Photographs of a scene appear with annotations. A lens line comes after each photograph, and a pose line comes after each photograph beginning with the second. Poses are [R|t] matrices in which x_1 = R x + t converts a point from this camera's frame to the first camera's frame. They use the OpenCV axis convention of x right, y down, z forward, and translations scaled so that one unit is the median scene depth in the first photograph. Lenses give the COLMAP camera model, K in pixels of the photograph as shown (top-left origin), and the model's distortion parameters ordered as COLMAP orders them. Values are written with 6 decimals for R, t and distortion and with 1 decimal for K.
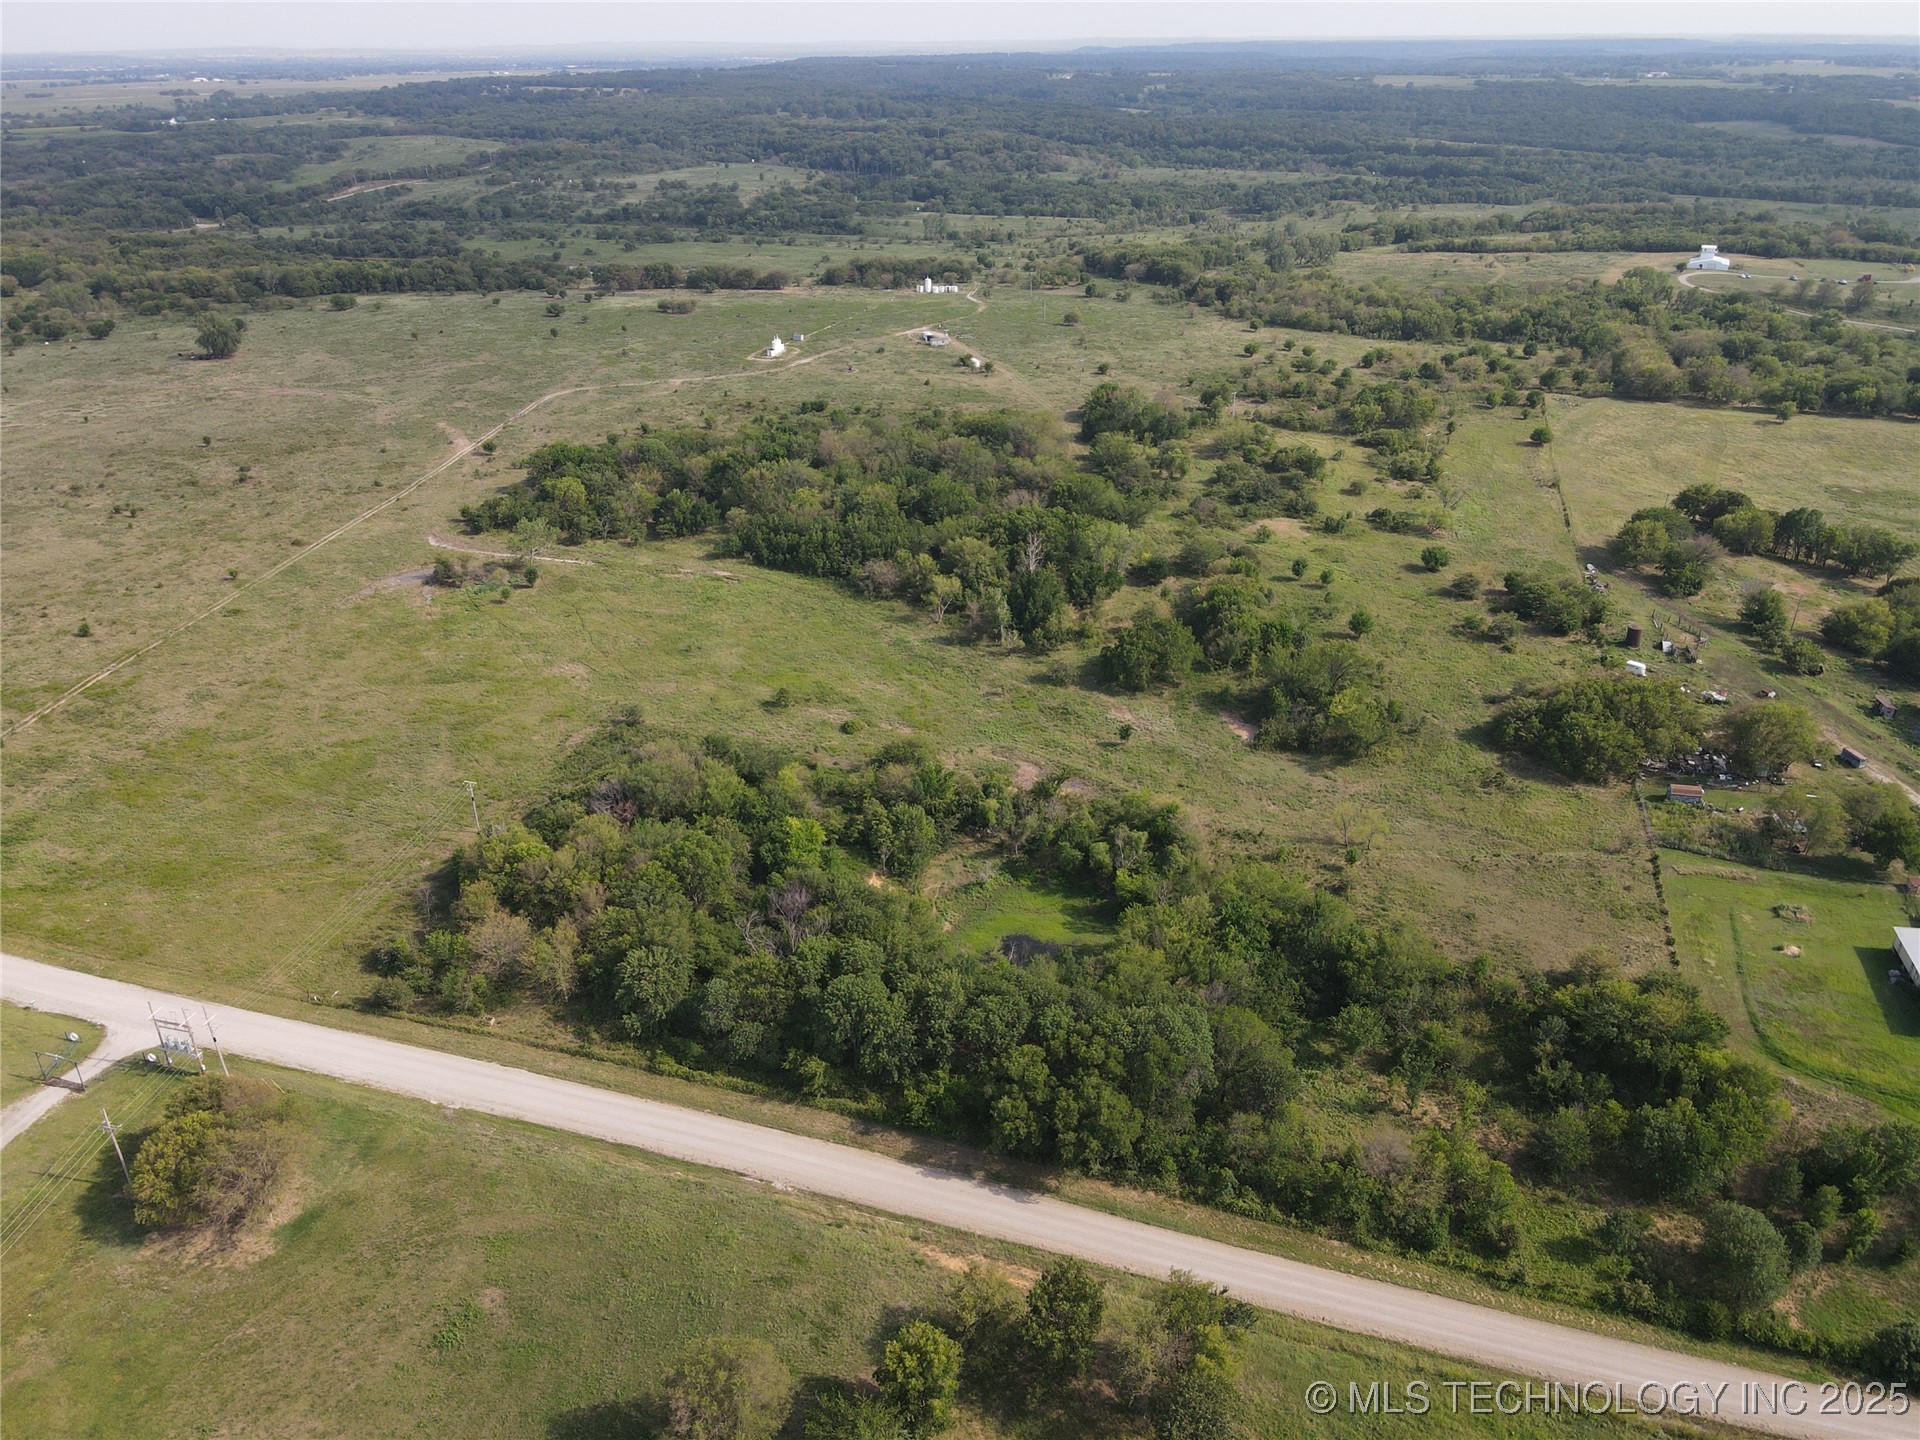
lens RADIAL K [[1405.3, 0, 964.3], [0, 1405.3, 726.7], [0, 0, 1]] dist [-0.000631, 0.031900]
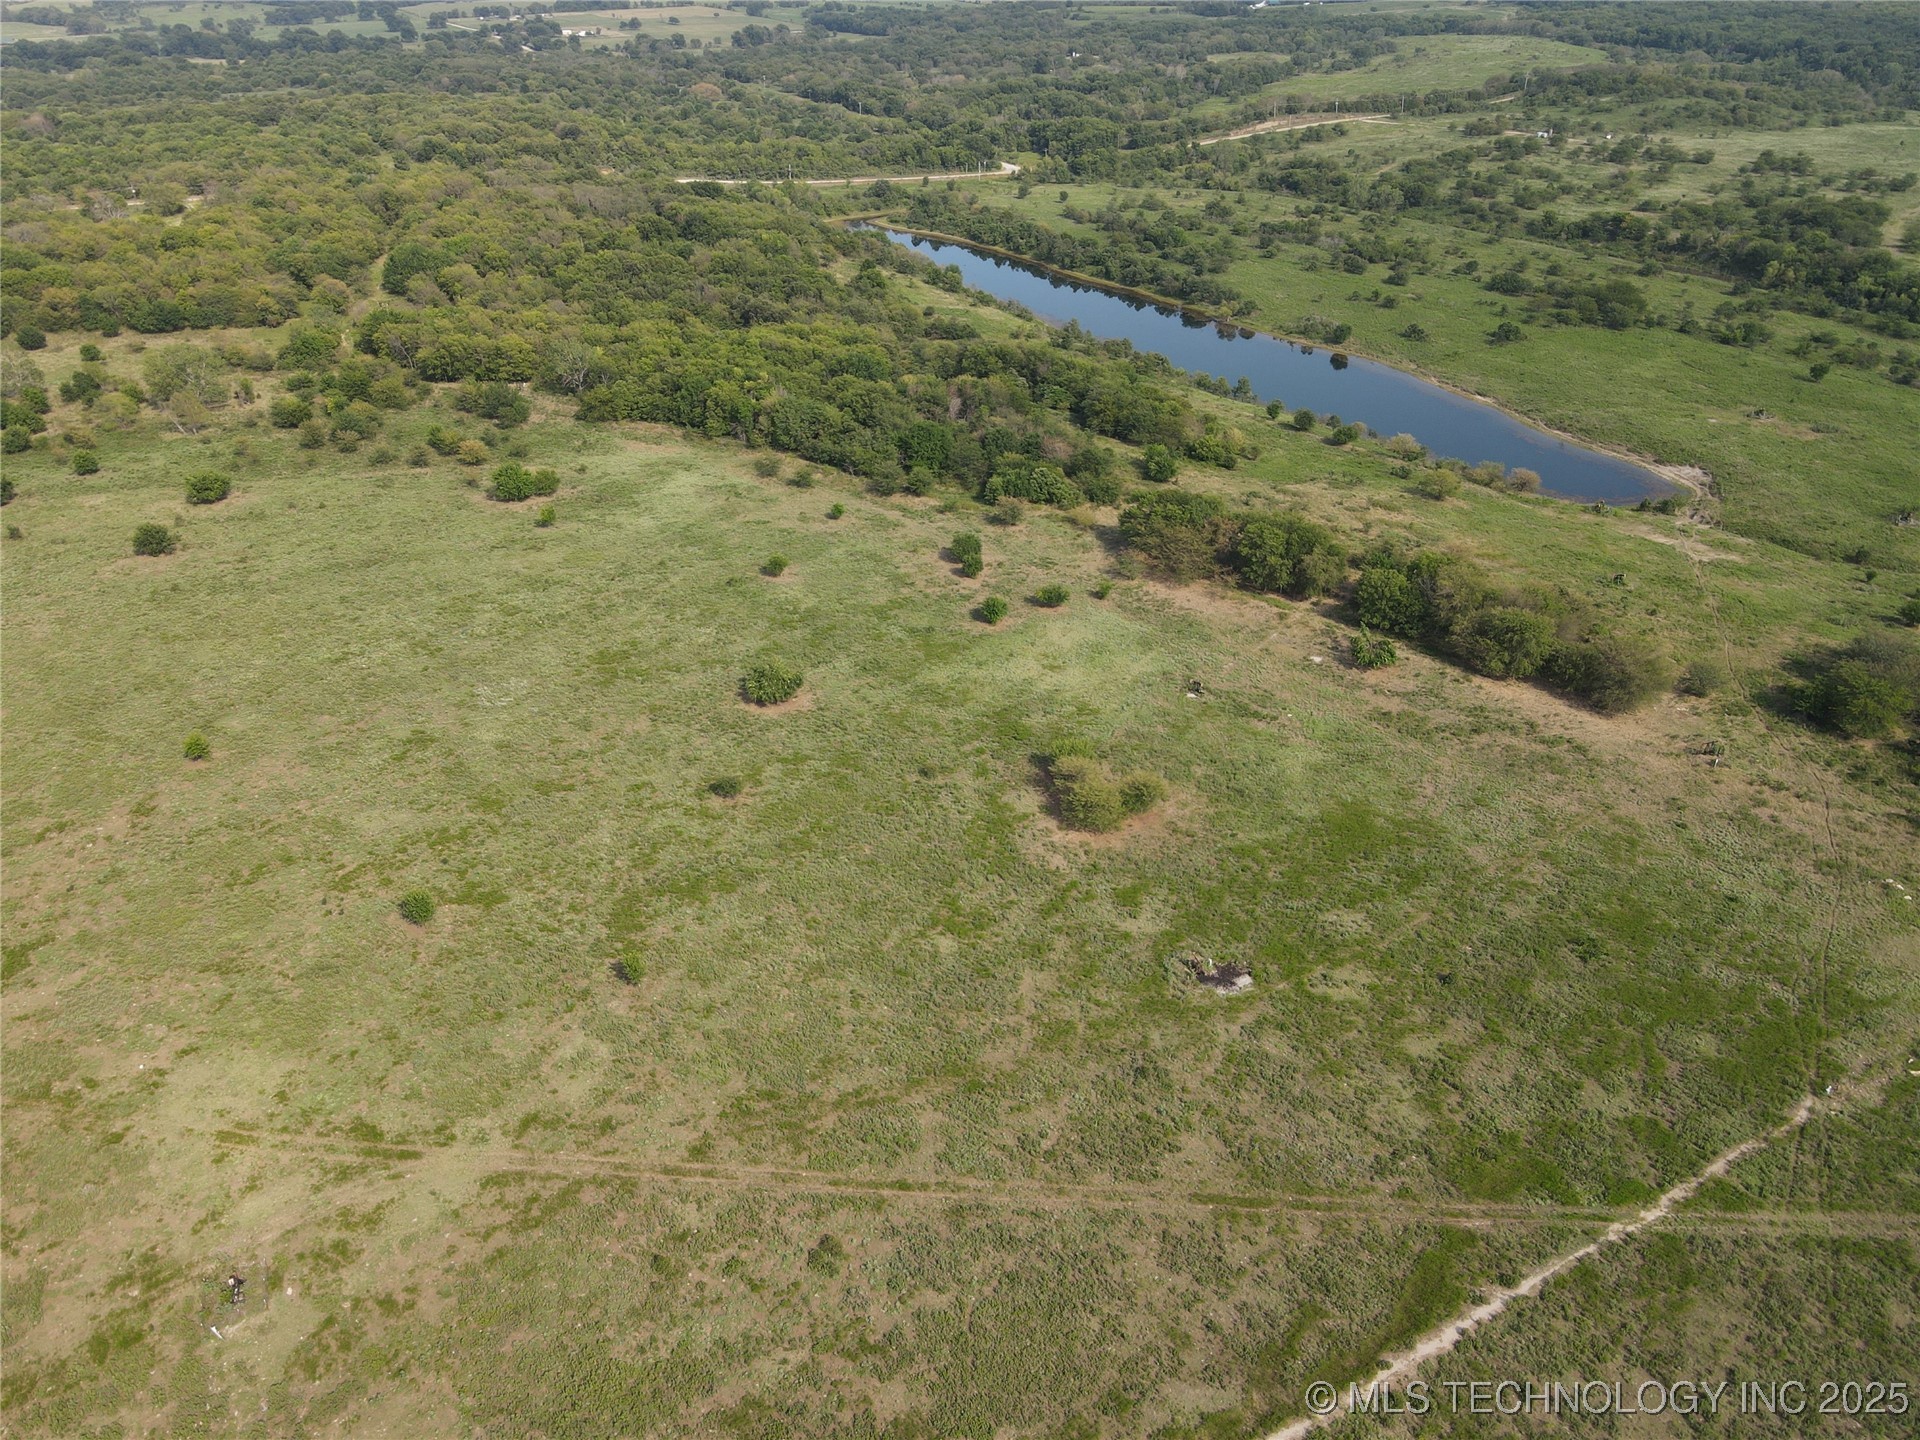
lens RADIAL K [[1400.2, 0, 964.4], [0, 1400.2, 733.9], [0, 0, 1]] dist [0.006628, 0.015672]
pose [[0.714950, 0.353809, -0.603048, -0.056163], [-0.307266, 0.933754, 0.183552, -0.372688], [0.628040, 0.054066, 0.776300, 0.800053]]
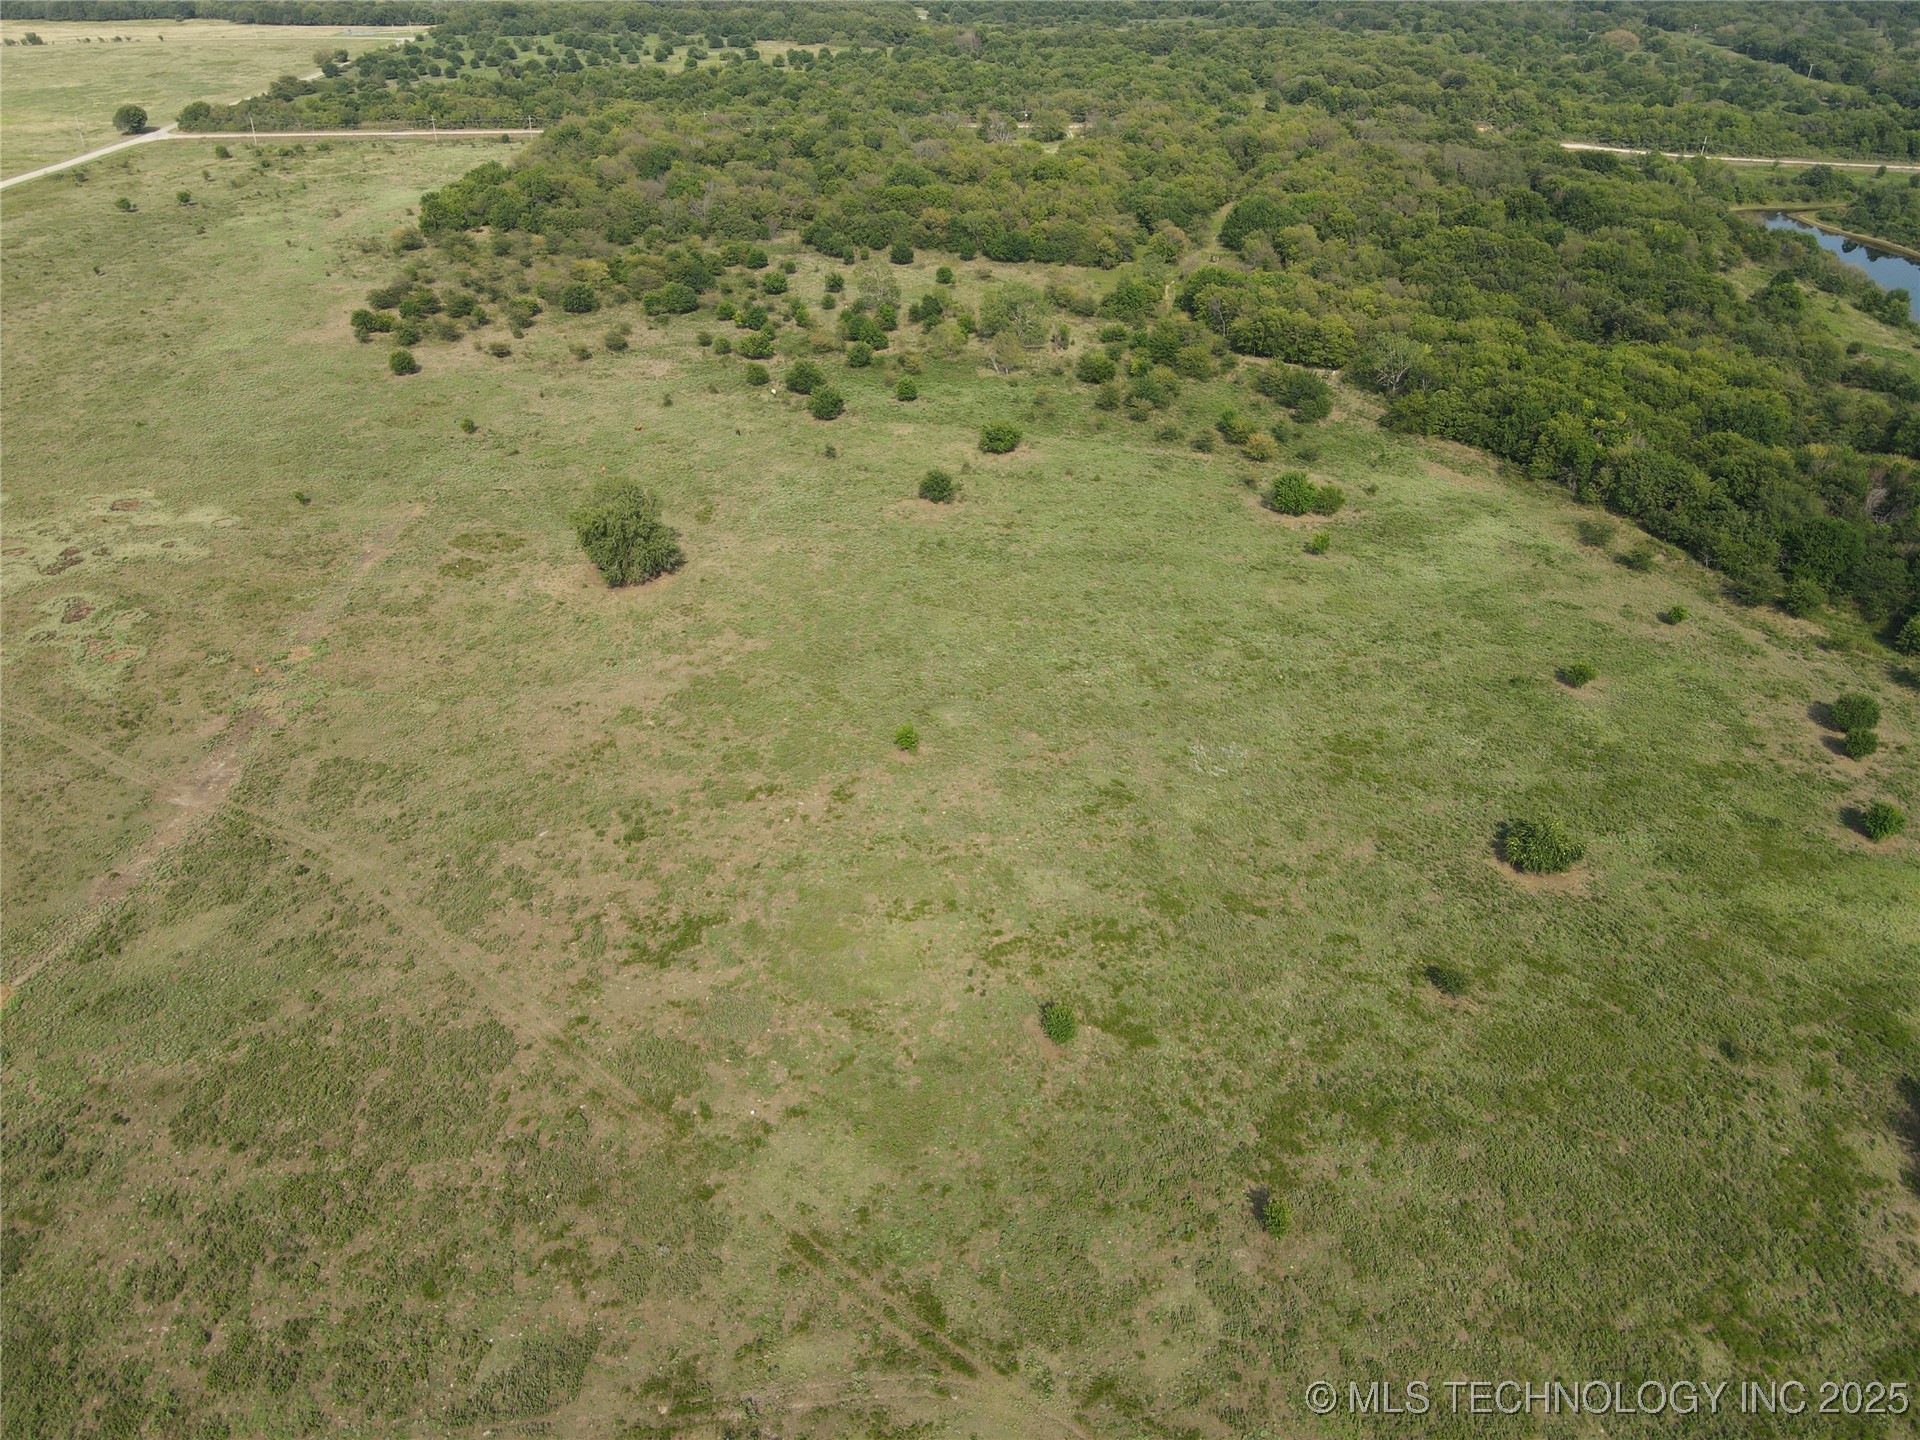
lens RADIAL K [[1407.6, 0, 963.4], [0, 1407.6, 723.3], [0, 0, 1]] dist [0.004205, 0.021872]
pose [[0.239352, 0.515421, -0.822831, -0.116726], [-0.421849, 0.818502, 0.389998, -0.385230], [0.874502, 0.253763, 0.413340, 0.820811]]
